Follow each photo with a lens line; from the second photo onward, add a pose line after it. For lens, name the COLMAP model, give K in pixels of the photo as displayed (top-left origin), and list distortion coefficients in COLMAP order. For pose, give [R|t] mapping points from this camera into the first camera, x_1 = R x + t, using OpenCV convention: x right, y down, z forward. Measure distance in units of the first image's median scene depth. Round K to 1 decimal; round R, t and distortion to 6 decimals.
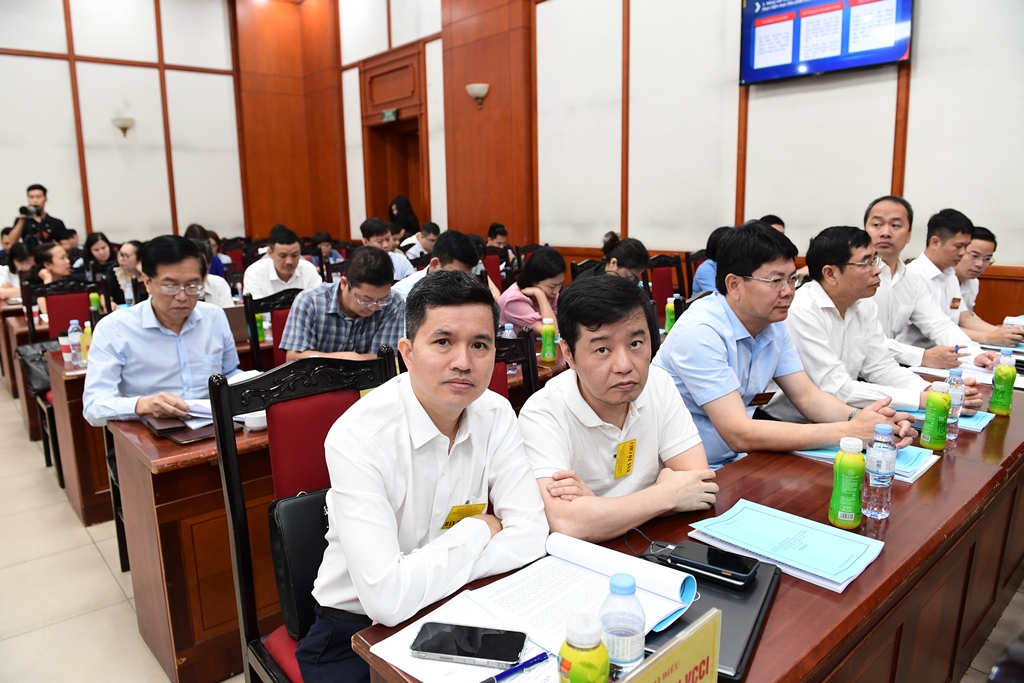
lens RADIAL K [[698.1, 0, 512.0], [0, 698.1, 341.5], [0, 0, 1]] dist [-0.048454, -0.001942]
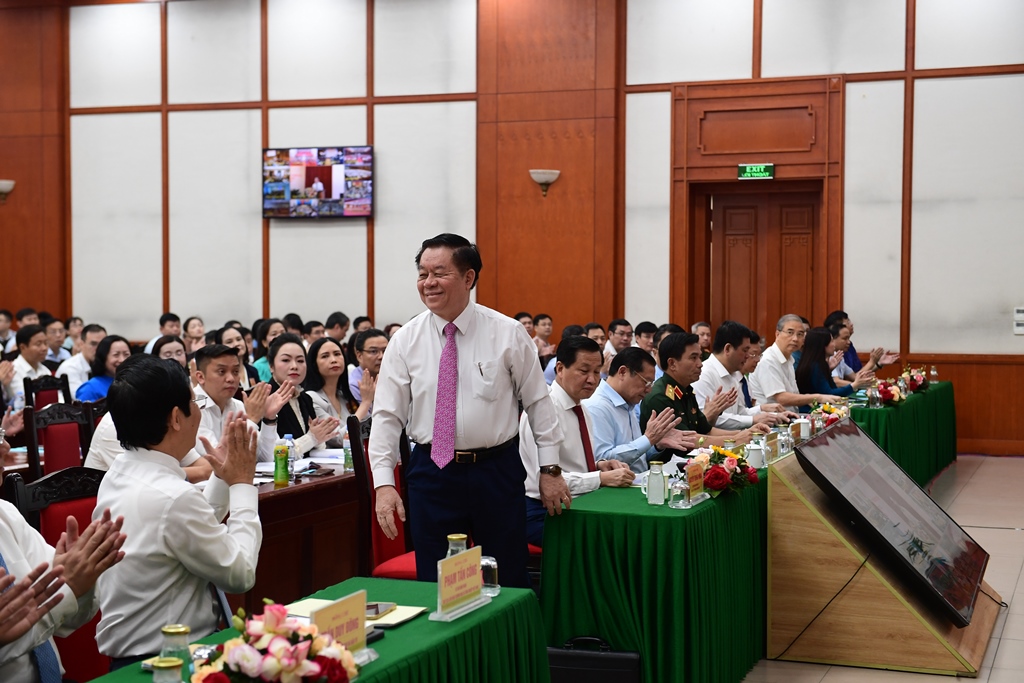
lens RADIAL K [[1603.2, 0, 512.0], [0, 1603.2, 341.5], [0, 0, 1]] dist [0.146970, -0.087812]
pose [[0.879653, 0.010531, 0.475499, -0.621555], [0.067815, 0.986763, -0.147310, 0.307168], [-0.470757, 0.161828, 0.867295, -1.621557]]
